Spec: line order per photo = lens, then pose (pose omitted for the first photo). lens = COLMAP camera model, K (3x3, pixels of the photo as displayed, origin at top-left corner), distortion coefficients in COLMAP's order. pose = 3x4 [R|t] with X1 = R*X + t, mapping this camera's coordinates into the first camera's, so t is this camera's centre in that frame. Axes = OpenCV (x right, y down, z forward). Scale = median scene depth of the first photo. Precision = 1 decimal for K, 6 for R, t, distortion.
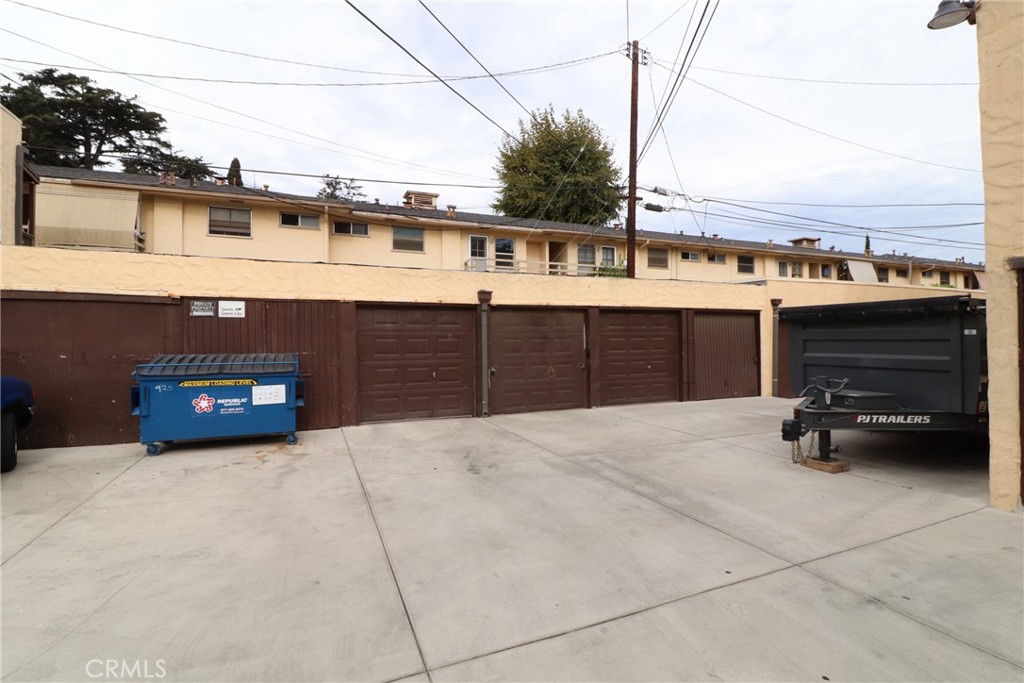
lens RADIAL K [[484.8, 0, 517.6], [0, 484.8, 335.2], [0, 0, 1]] dist [-0.000285, -0.014696]
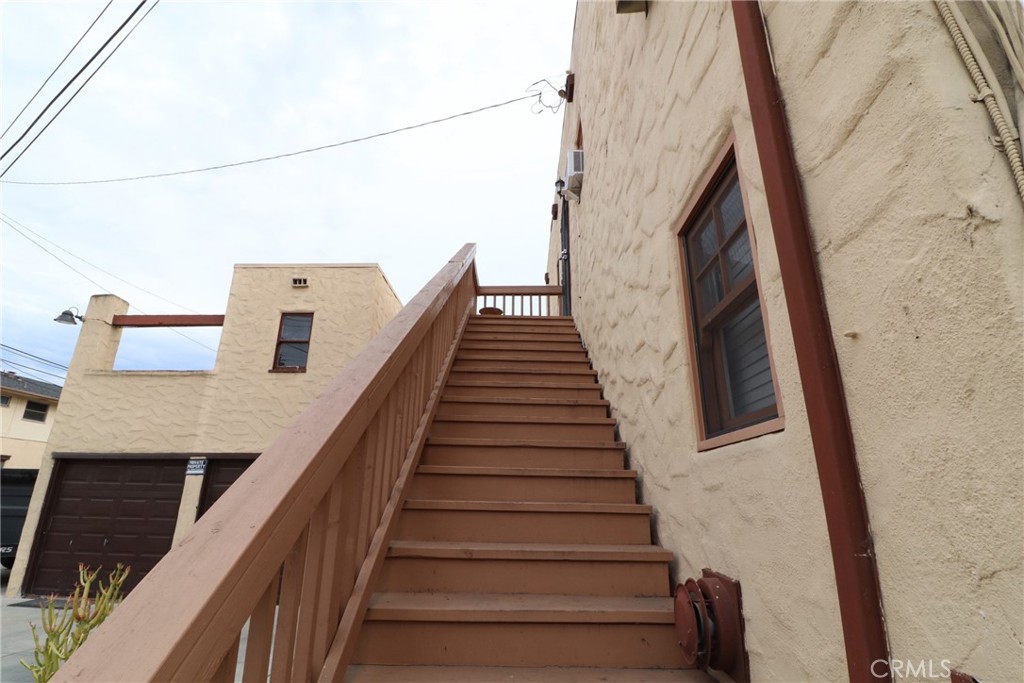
lens RADIAL K [[484.8, 0, 517.6], [0, 484.8, 335.2], [0, 0, 1]] dist [-0.000285, -0.014696]
pose [[0.402138, 0.294245, 0.867009, -0.001547], [-0.012424, 0.948618, -0.316178, -0.004156], [-0.915495, 0.116375, 0.385131, -0.241601]]
